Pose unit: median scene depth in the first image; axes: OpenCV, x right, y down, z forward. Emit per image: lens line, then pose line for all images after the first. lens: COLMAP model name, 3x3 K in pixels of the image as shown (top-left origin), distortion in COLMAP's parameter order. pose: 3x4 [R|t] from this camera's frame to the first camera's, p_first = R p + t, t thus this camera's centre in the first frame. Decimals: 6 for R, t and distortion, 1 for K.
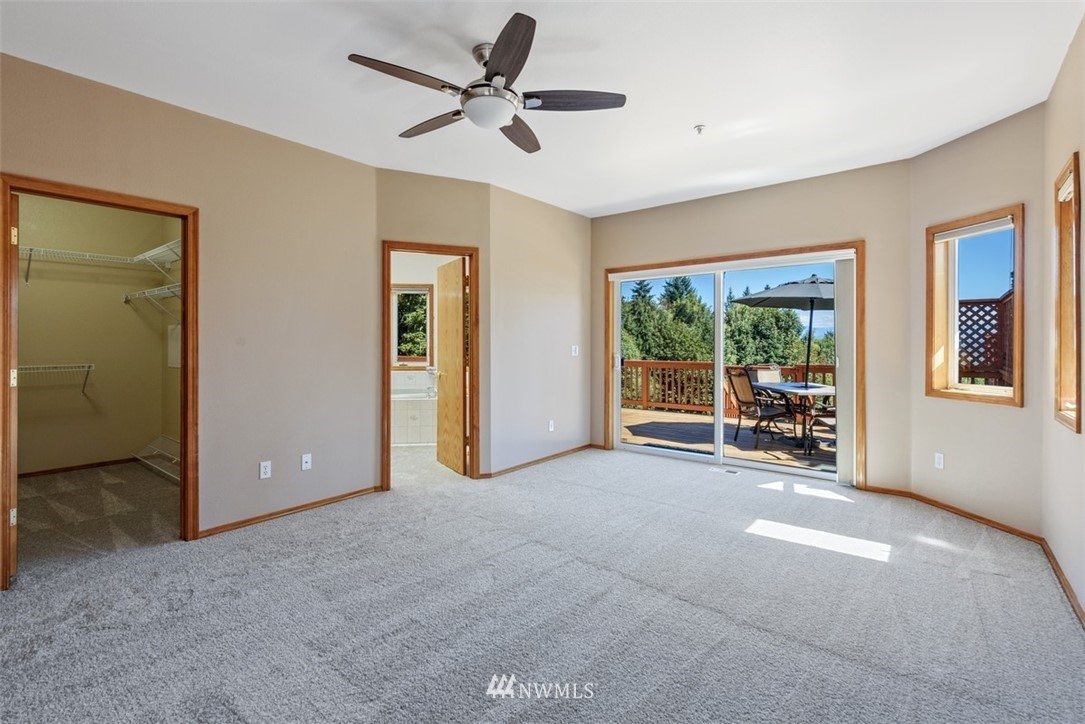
lens RADIAL K [[504.7, 0, 539.6], [0, 504.7, 353.3], [0, 0, 1]] dist [0.000060, 0.000003]
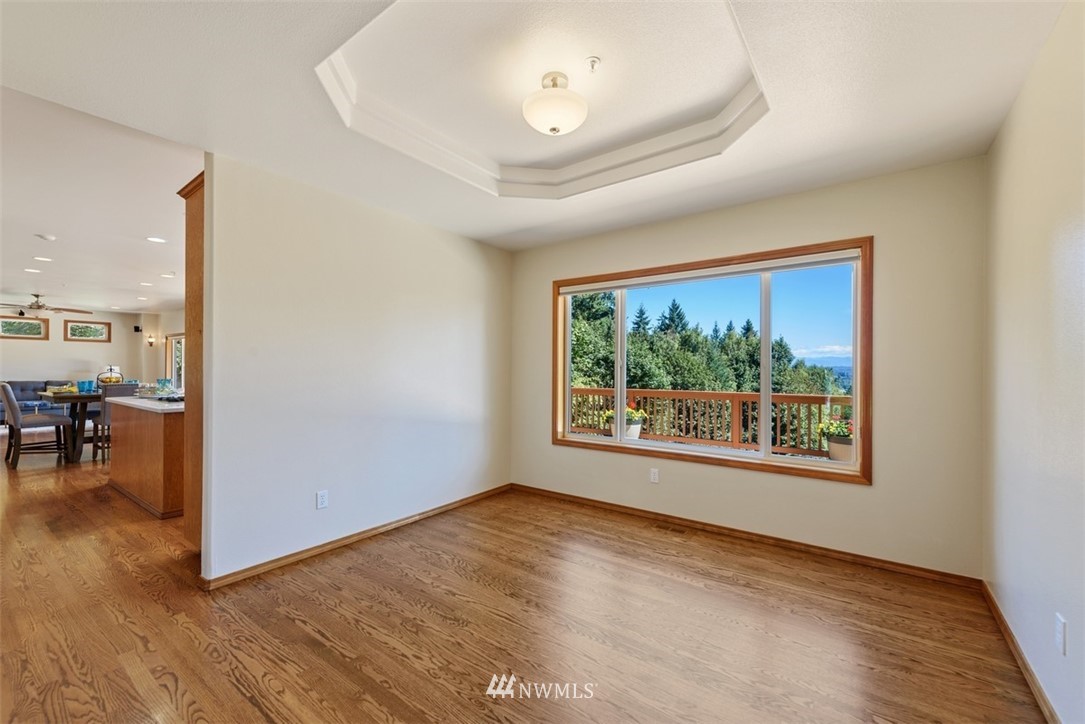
lens RADIAL K [[444.6, 0, 544.4], [0, 444.6, 369.9], [0, 0, 1]] dist [-0.003273, -0.000443]
pose [[0.999043, 0.004681, 0.043490, -0.068170], [-0.003753, 0.999764, -0.021380, 0.000067], [-0.043579, 0.021196, 0.998825, 0.053723]]
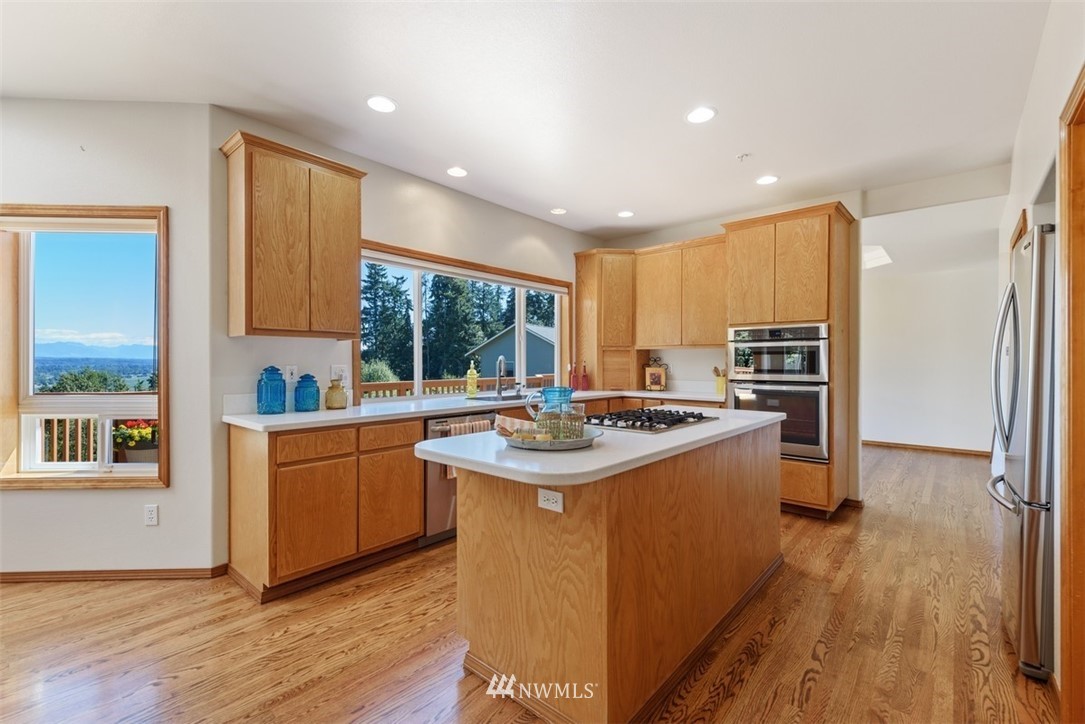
lens RADIAL K [[469.8, 0, 570.8], [0, 469.8, 362.6], [0, 0, 1]] dist [0.001747, -0.000091]
pose [[0.012415, 0.002560, 0.999920, -0.328315], [0.013900, 0.999900, -0.002733, -0.002673], [-0.999826, 0.013933, 0.012379, 0.277169]]
